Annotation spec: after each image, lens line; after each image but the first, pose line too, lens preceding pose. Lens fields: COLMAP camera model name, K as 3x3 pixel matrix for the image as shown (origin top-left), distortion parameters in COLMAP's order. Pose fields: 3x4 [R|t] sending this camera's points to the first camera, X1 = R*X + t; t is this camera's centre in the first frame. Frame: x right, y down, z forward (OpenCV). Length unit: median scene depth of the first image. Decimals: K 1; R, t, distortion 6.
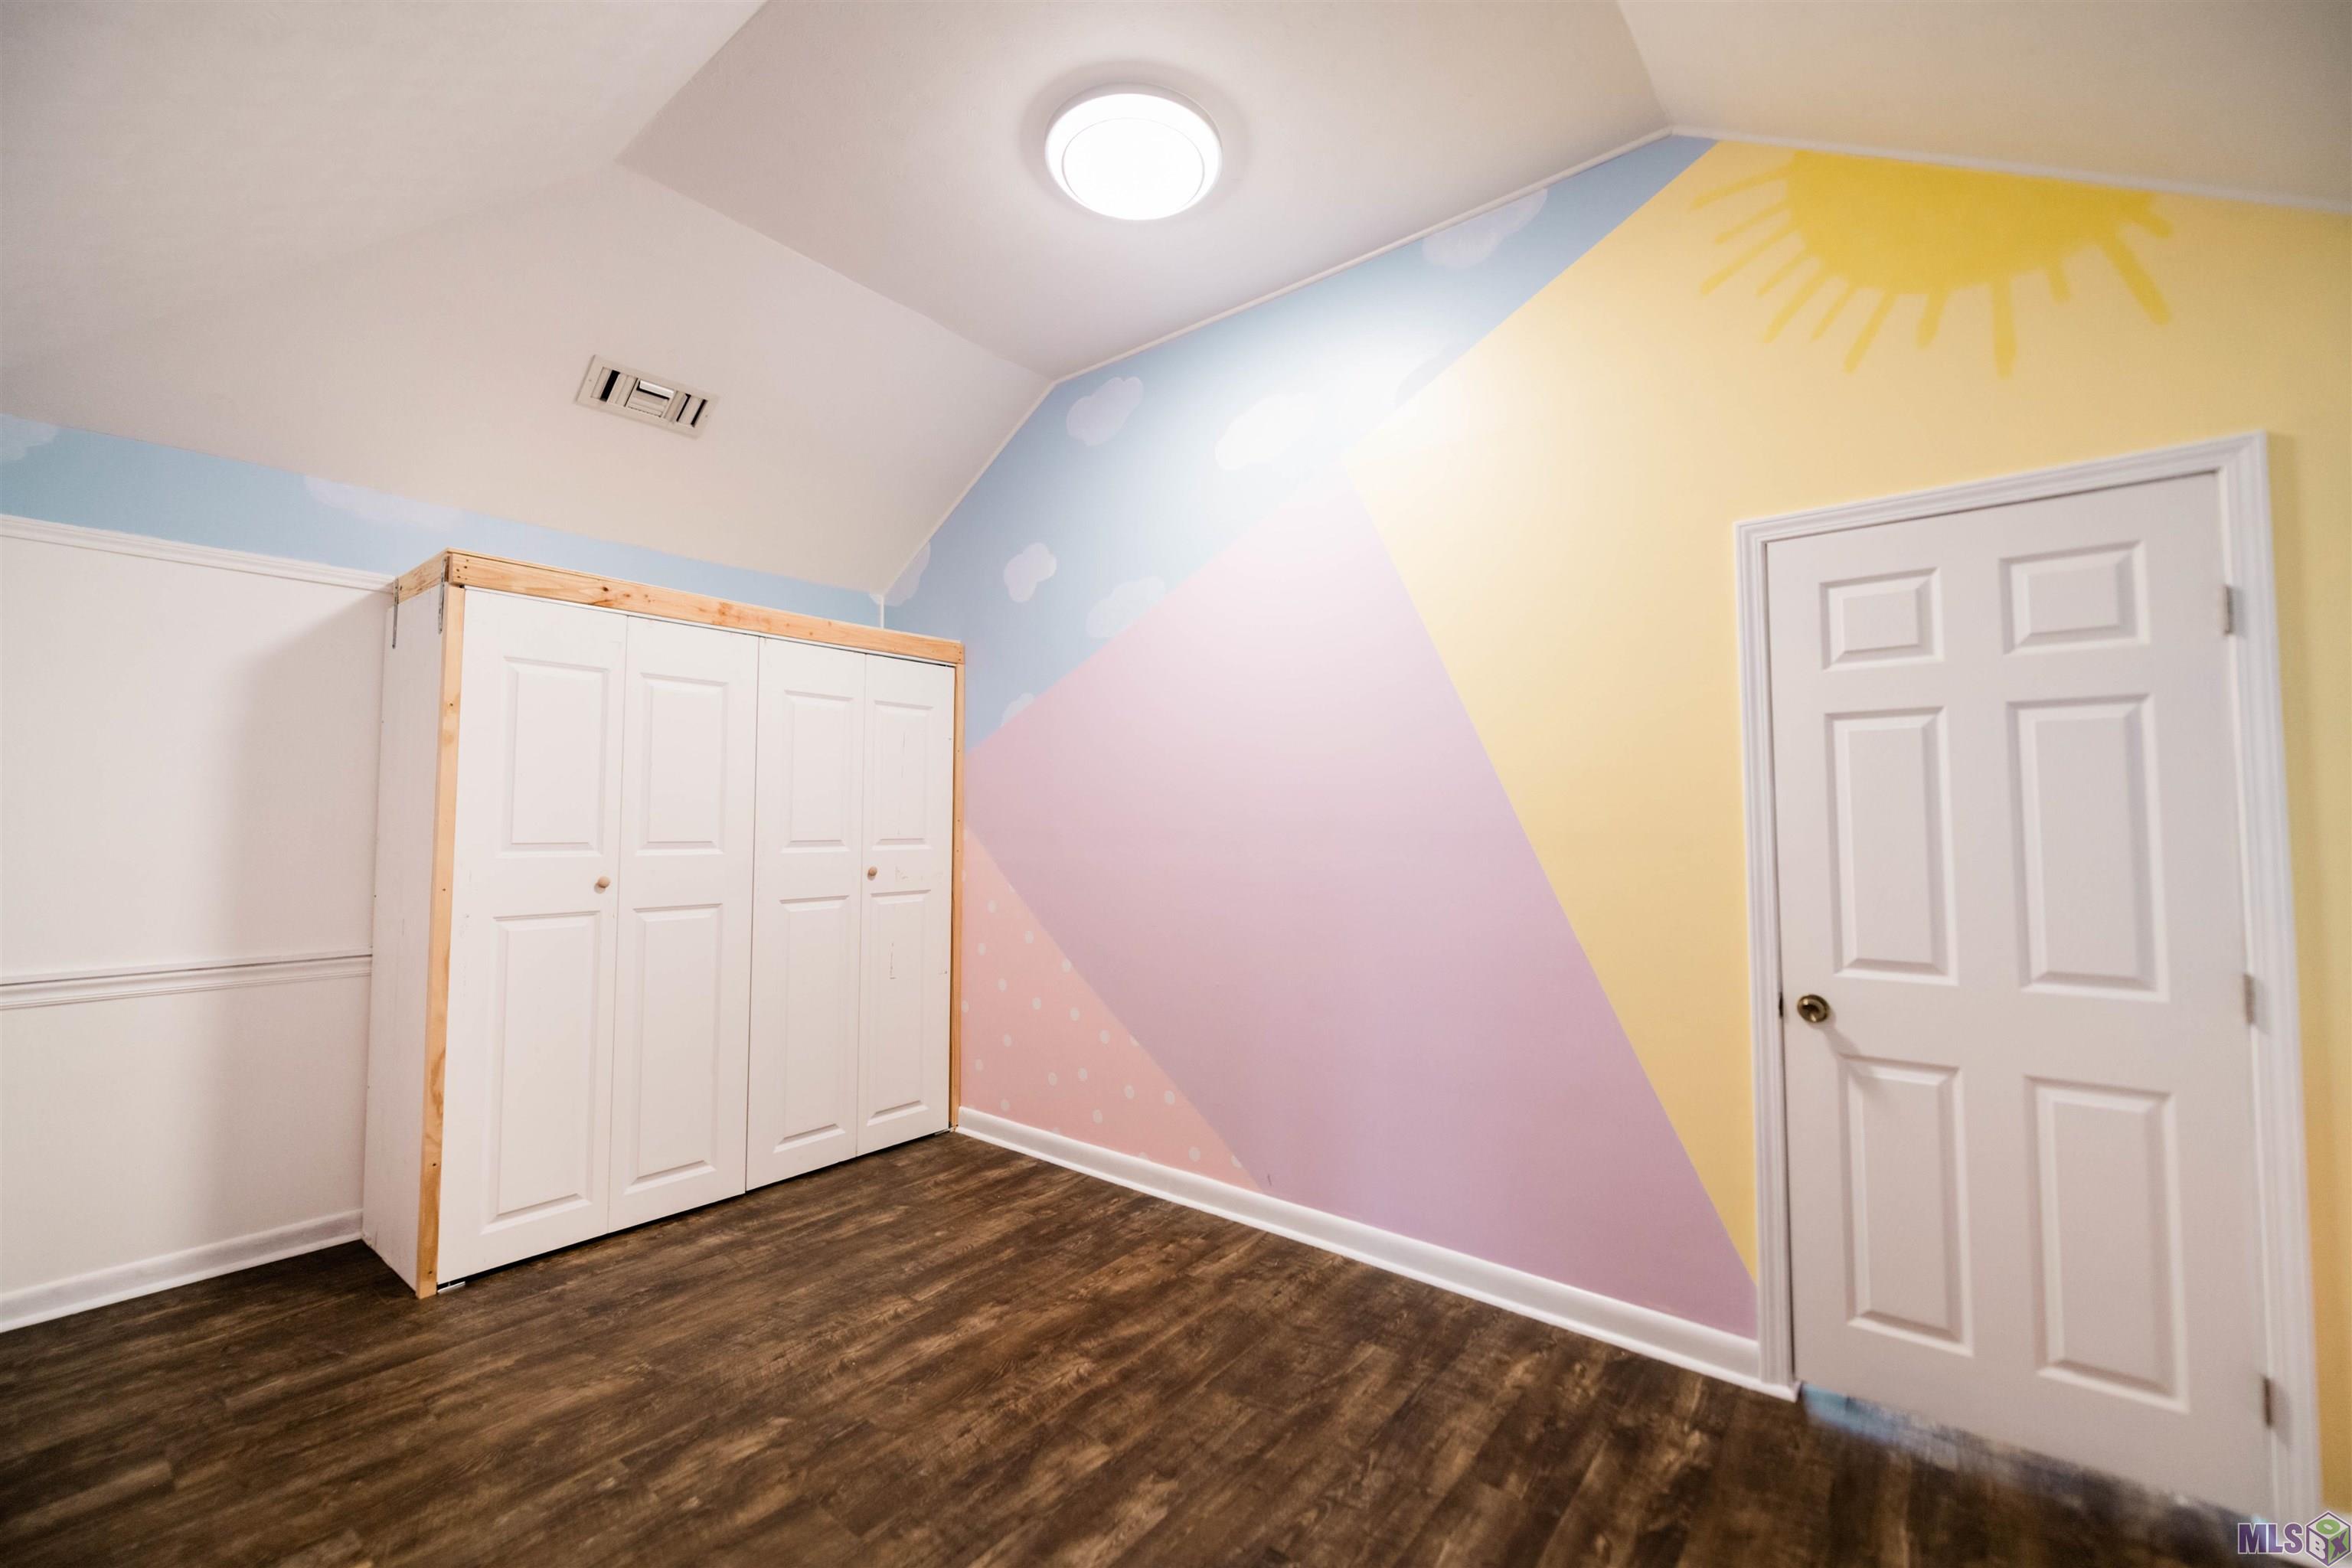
lens RADIAL K [[958.3, 0, 1168.2], [0, 958.3, 780.0], [0, 0, 1]] dist [0.002503, -0.003471]
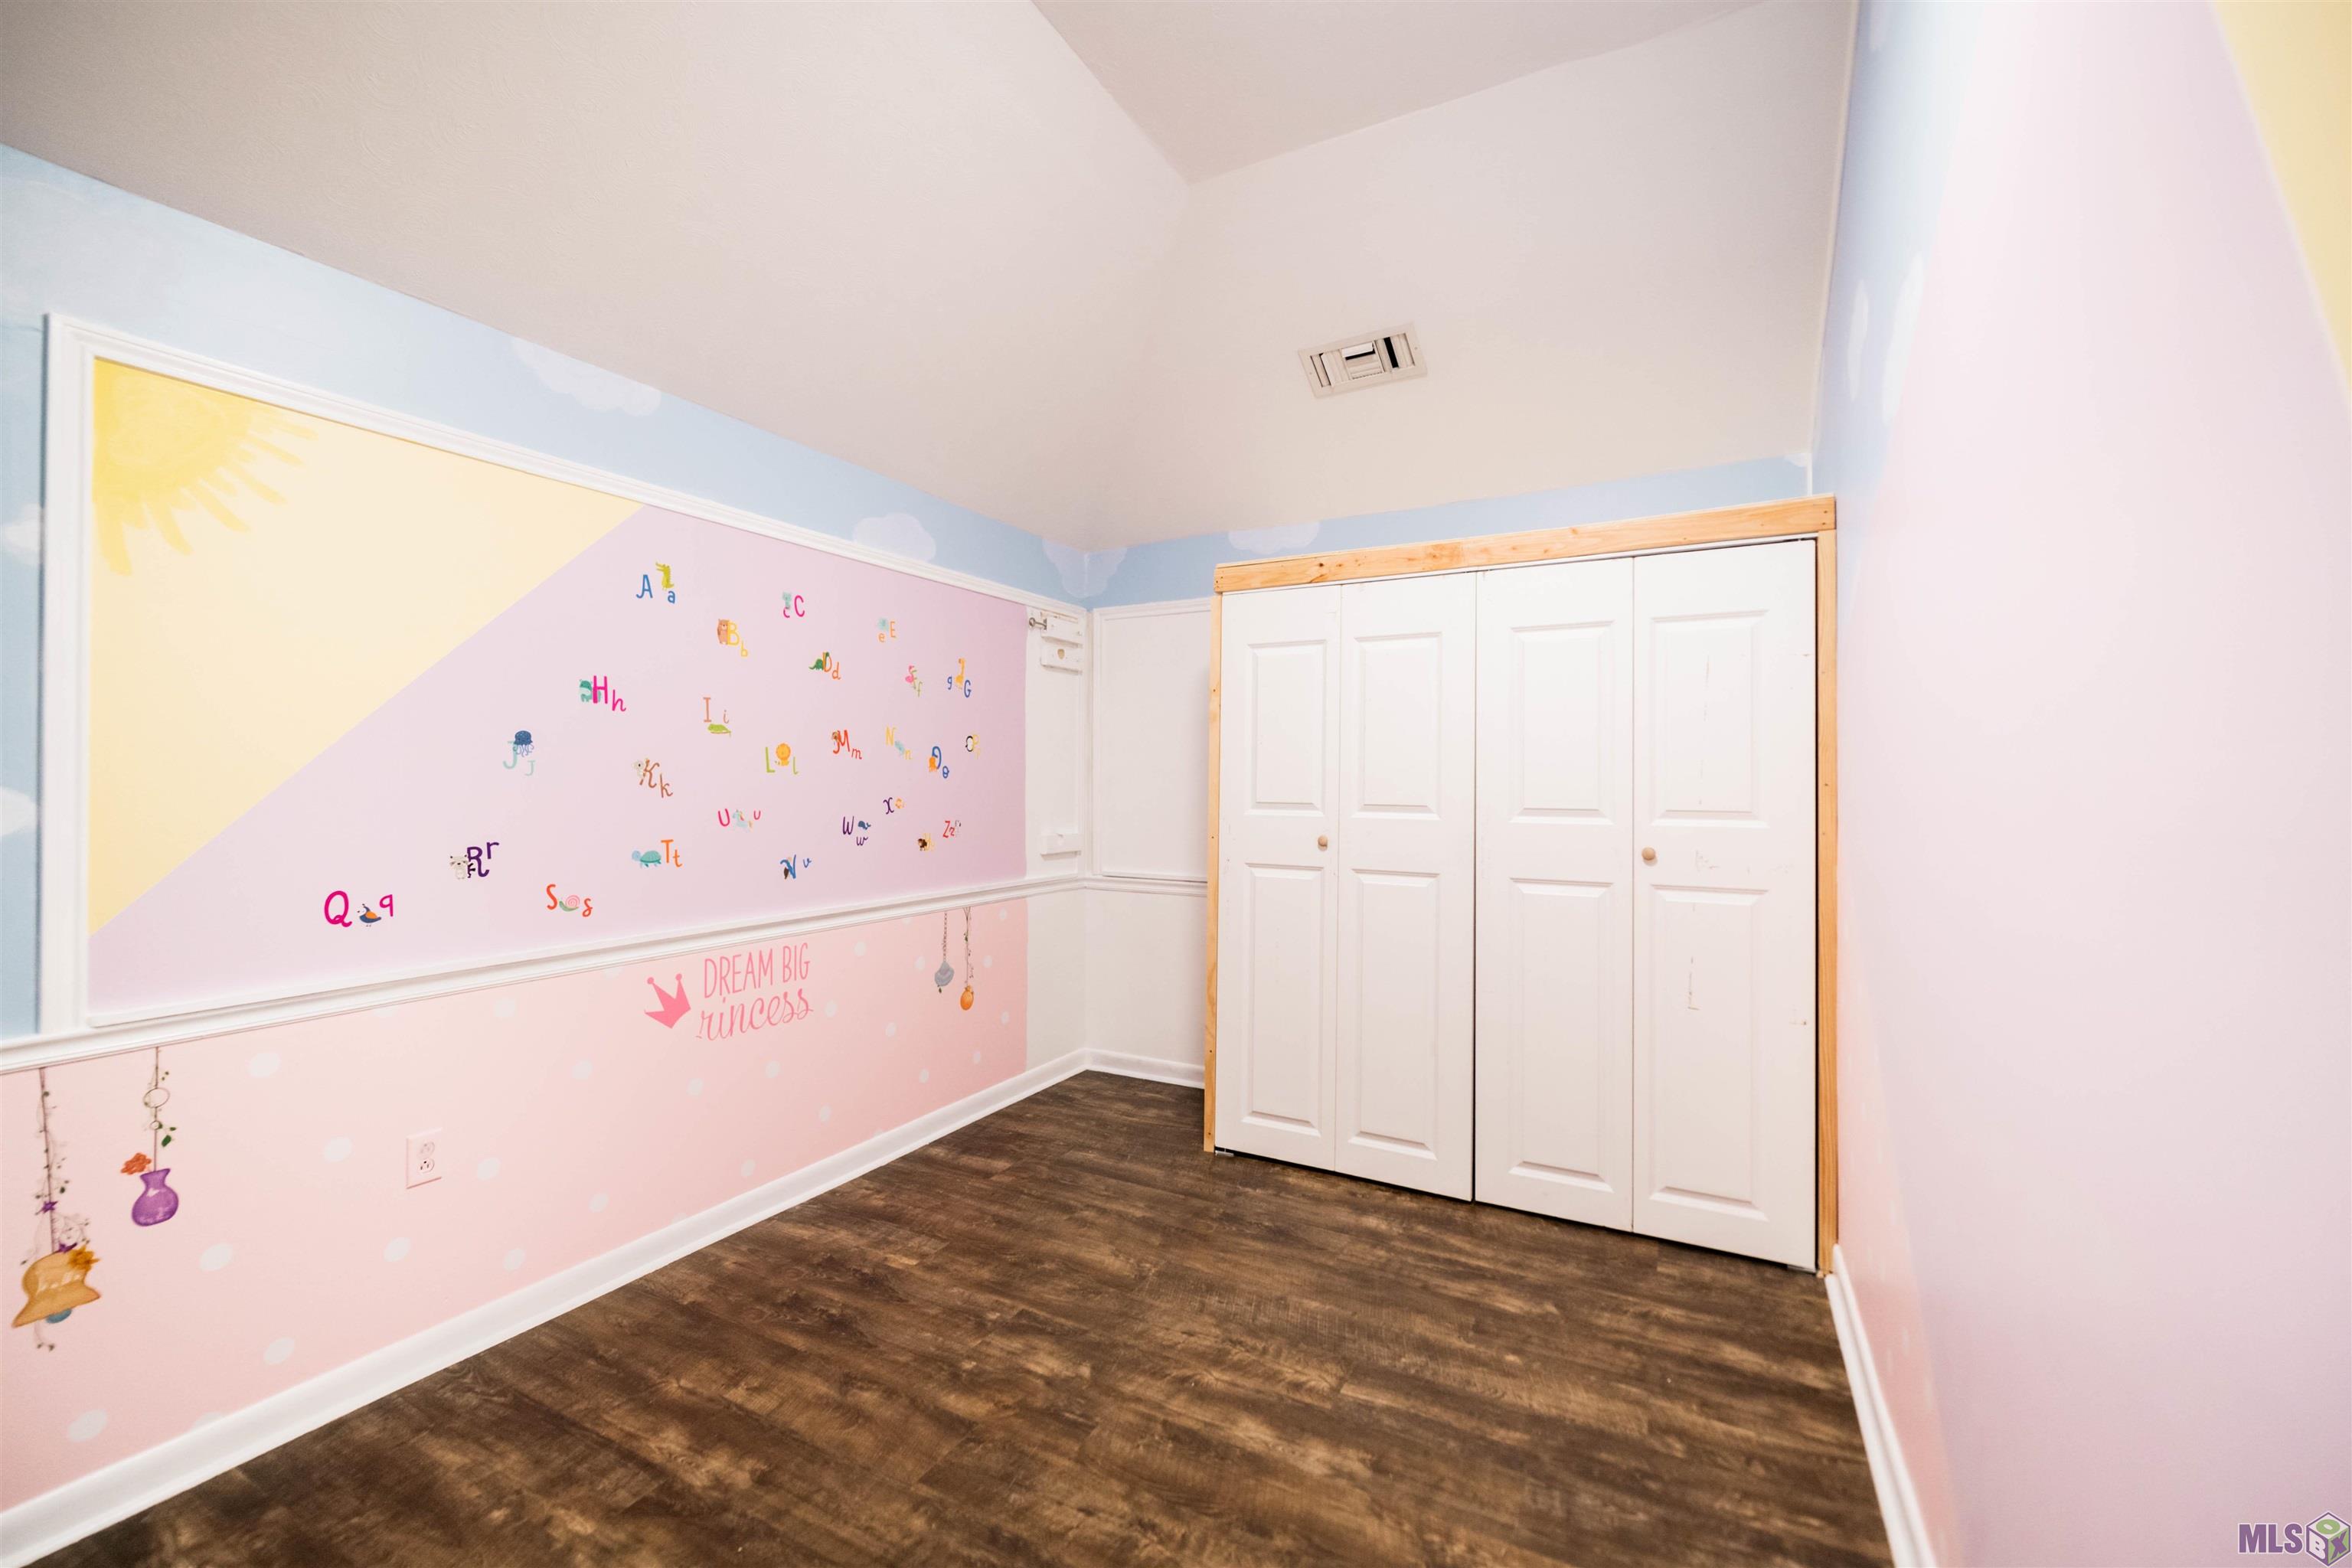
lens RADIAL K [[958.3, 0, 1168.4], [0, 958.3, 774.1], [0, 0, 1]] dist [0.002503, -0.003471]
pose [[0.181593, -0.007451, -0.983346, 0.484326], [0.039623, 0.999215, -0.000254, 0.029136], [0.982575, -0.038917, 0.181746, 0.723079]]
